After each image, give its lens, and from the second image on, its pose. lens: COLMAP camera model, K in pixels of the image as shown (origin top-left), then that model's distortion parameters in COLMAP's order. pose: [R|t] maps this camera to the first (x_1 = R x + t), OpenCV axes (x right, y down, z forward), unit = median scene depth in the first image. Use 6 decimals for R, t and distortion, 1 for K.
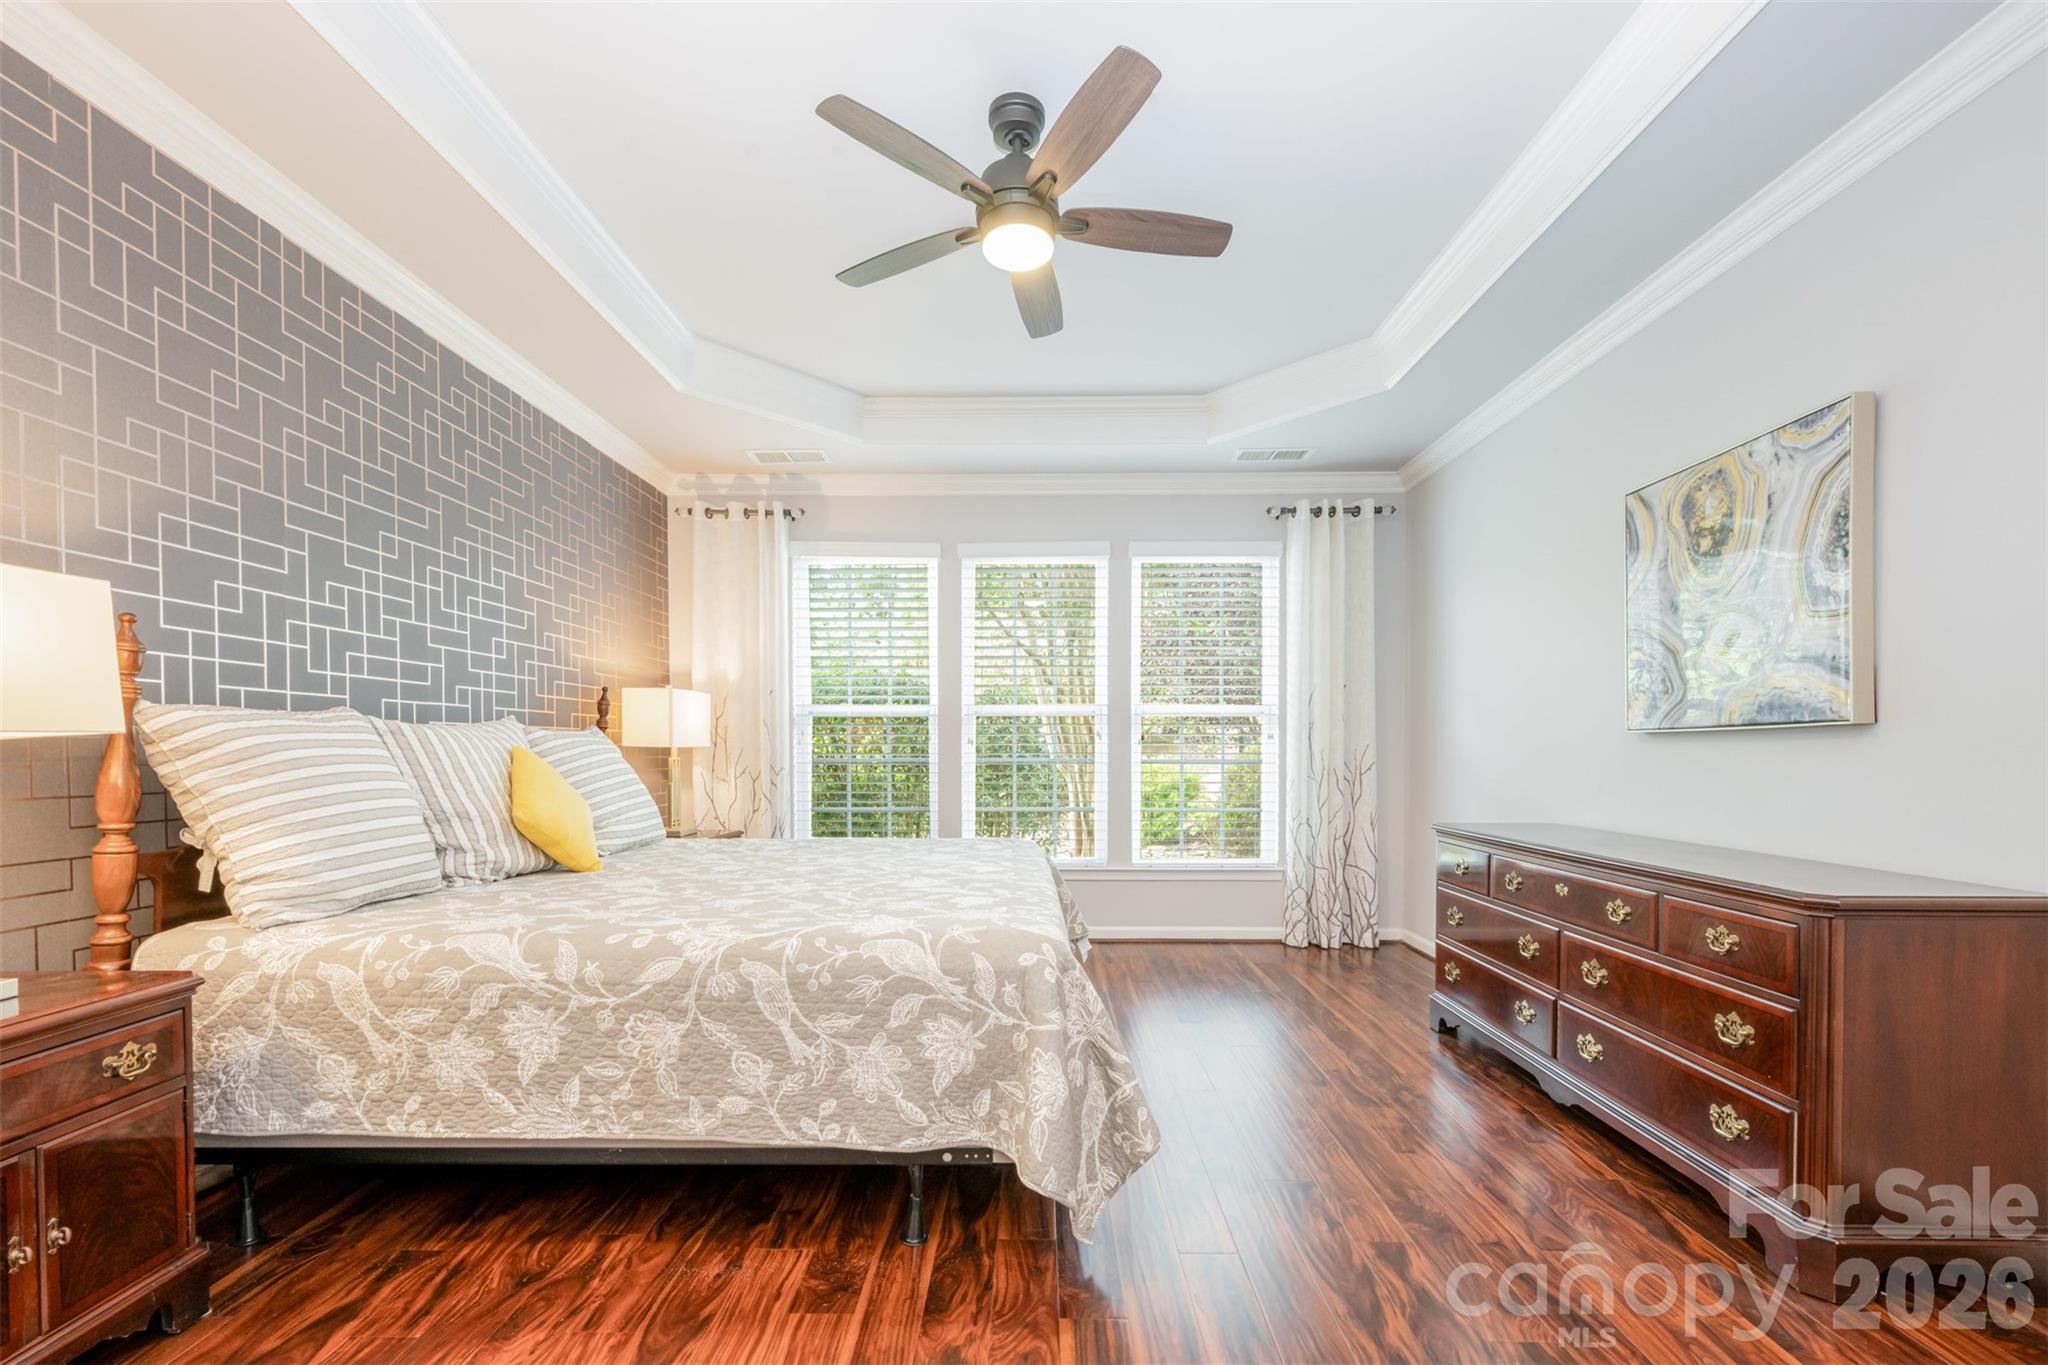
lens RADIAL K [[851.6, 0, 1018.5], [0, 851.6, 760.4], [0, 0, 1]] dist [-0.001006, -0.000130]
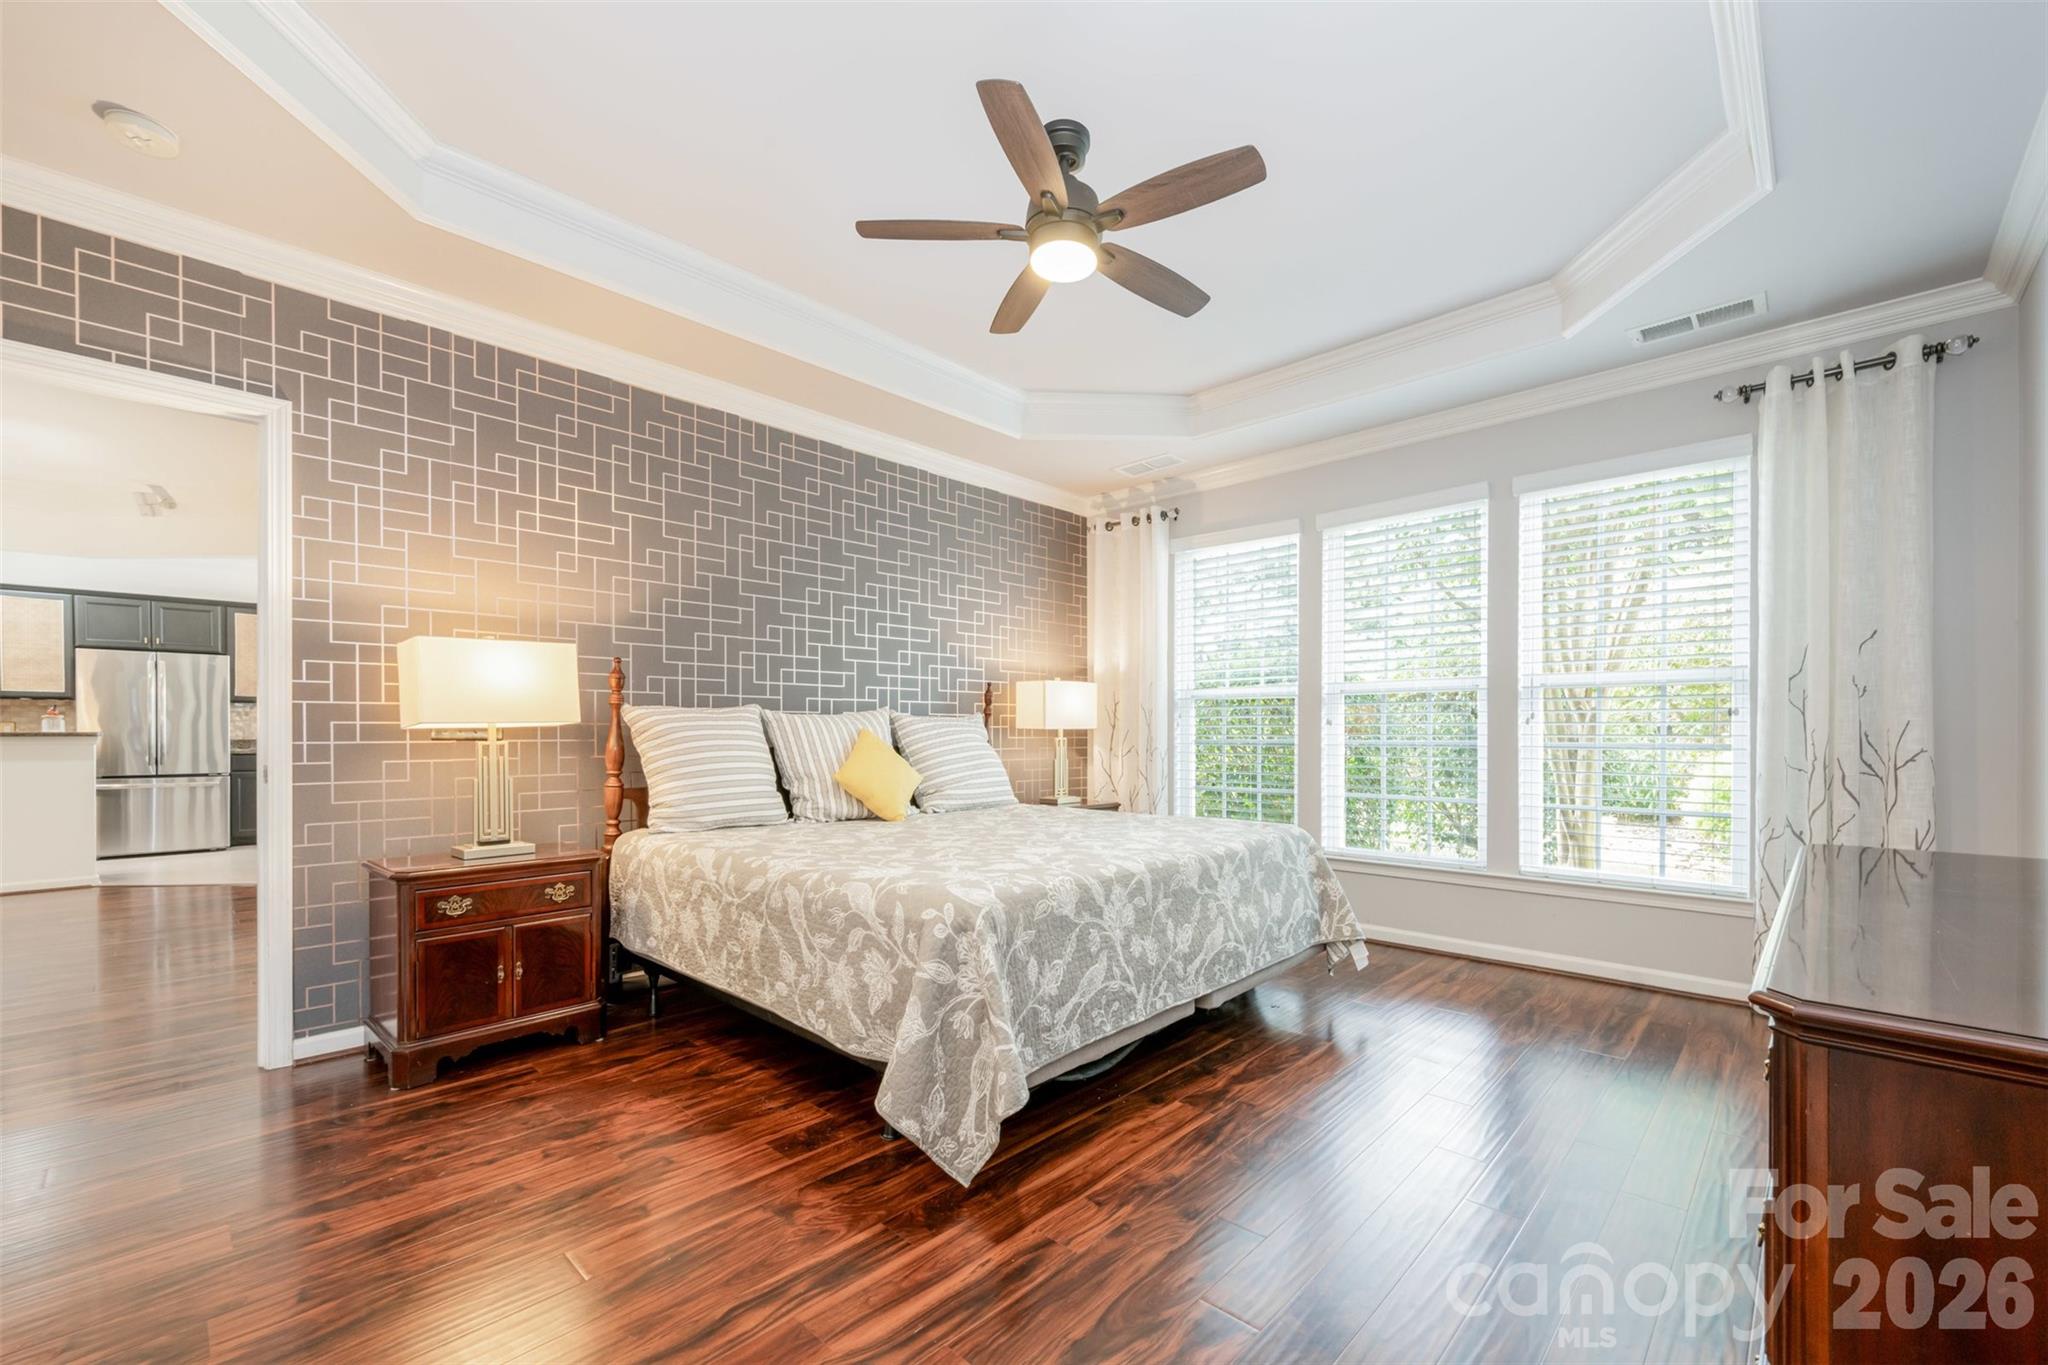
lens RADIAL K [[830.4, 0, 1027.9], [0, 830.4, 731.4], [0, 0, 1]] dist [-0.000004, -0.000386]
pose [[0.744684, -0.001001, -0.667416, 0.596880], [-0.007892, 0.999916, -0.010306, -0.000396], [0.667371, 0.012942, 0.744613, 0.180635]]
